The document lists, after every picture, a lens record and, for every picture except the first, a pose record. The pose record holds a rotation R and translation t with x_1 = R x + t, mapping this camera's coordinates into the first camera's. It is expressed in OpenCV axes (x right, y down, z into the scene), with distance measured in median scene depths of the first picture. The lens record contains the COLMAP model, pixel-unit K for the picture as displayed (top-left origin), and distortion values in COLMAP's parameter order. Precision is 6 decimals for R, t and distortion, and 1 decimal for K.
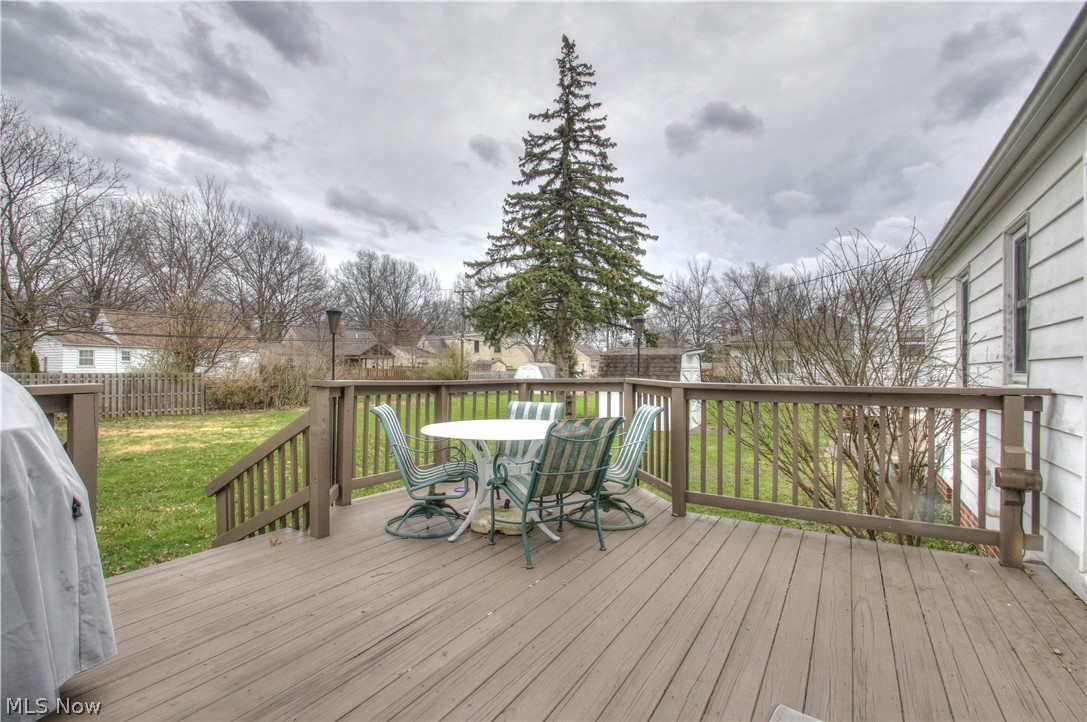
lens RADIAL K [[499.0, 0, 543.5], [0, 499.0, 361.0], [0, 0, 1]] dist [-0.000832, -0.014993]
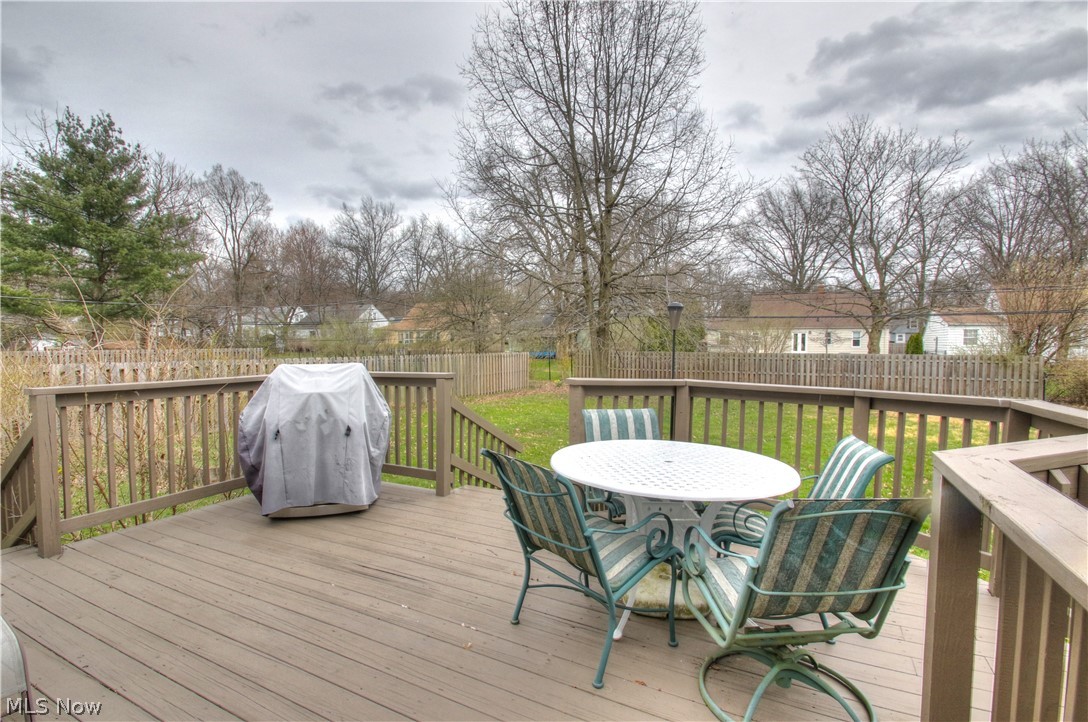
lens RADIAL K [[524.7, 0, 544.0], [0, 524.7, 361.0], [0, 0, 1]] dist [-0.000399, -0.000115]
pose [[0.080330, 0.033494, -0.996205, 0.106451], [0.009486, 0.999364, 0.034365, -0.006113], [0.996723, -0.012210, 0.079961, 0.125618]]
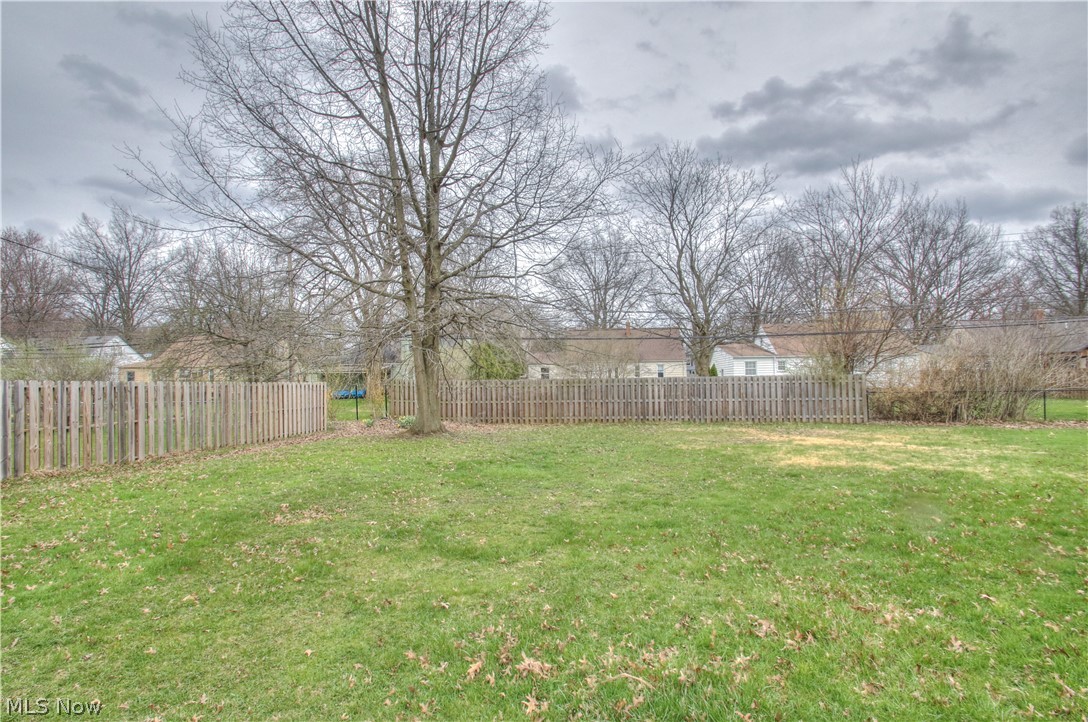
lens RADIAL K [[510.4, 0, 538.5], [0, 510.4, 371.8], [0, 0, 1]] dist [0.013589, -0.016606]
pose [[0.414454, -0.029750, -0.909584, -0.135661], [0.027948, 0.999410, -0.019954, 0.021856], [0.909641, -0.017151, 0.415041, 0.153234]]
